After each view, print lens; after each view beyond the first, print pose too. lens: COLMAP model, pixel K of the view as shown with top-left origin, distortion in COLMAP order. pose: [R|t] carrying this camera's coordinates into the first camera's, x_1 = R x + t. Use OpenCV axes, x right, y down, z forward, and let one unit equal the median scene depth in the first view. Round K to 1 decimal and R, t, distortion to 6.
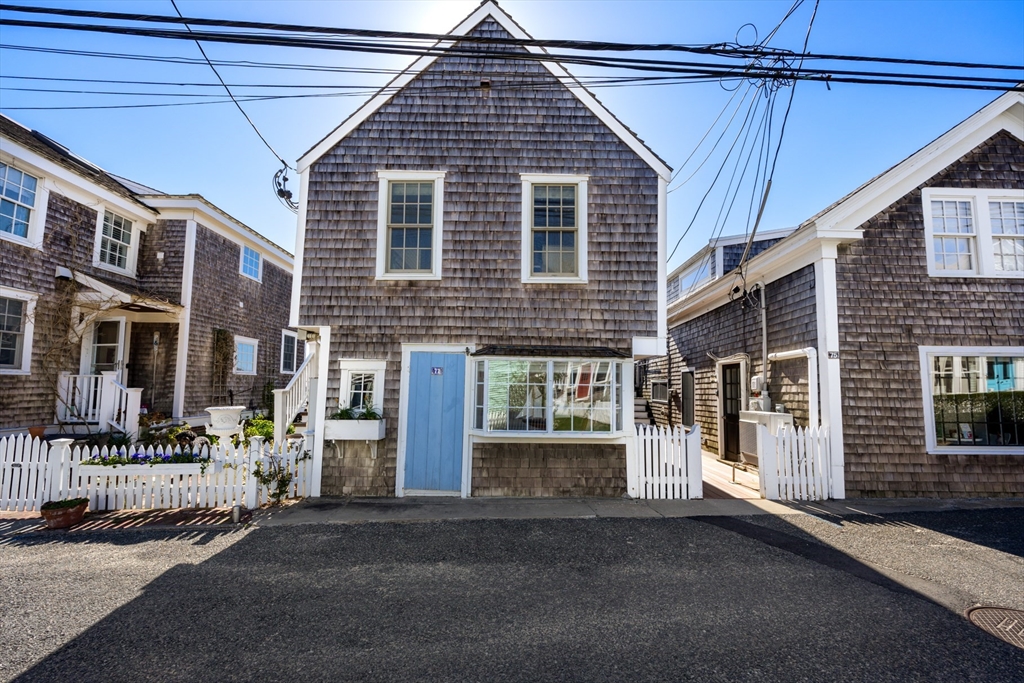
lens RADIAL K [[440.1, 0, 512.6], [0, 440.1, 348.5], [0, 0, 1]] dist [-0.000397, 0.000429]
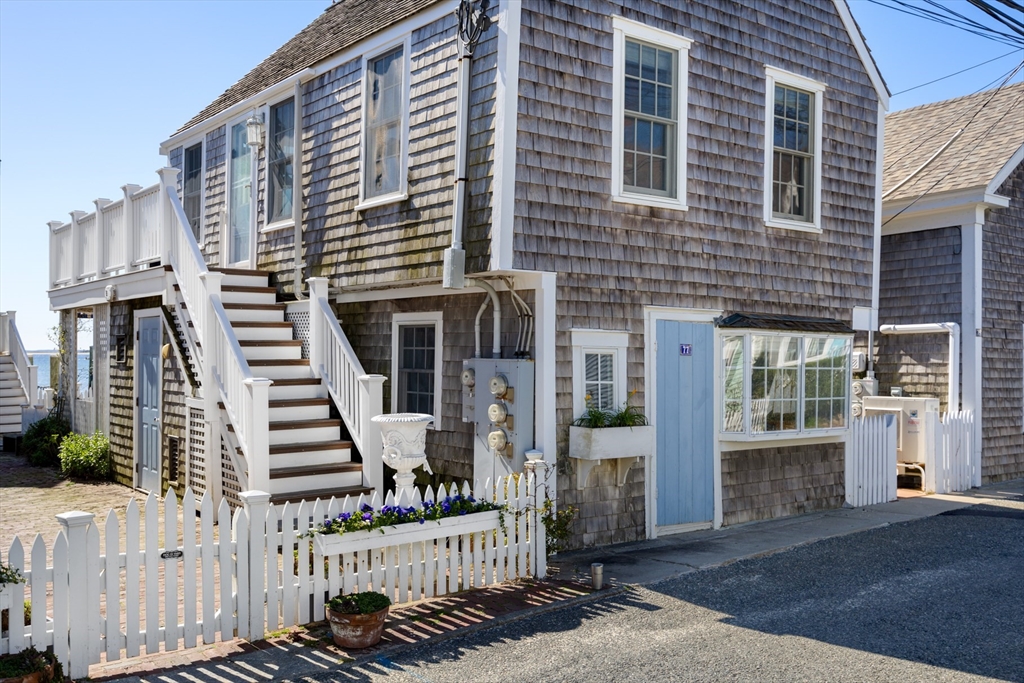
lens RADIAL K [[1033.7, 0, 512.2], [0, 1033.7, 343.8], [0, 0, 1]] dist [0.029209, 0.000000]
pose [[0.769421, 0.005328, 0.638720, -1.348555], [-0.061049, 0.996001, 0.065232, -0.043144], [-0.635818, -0.089184, 0.766669, -0.037016]]
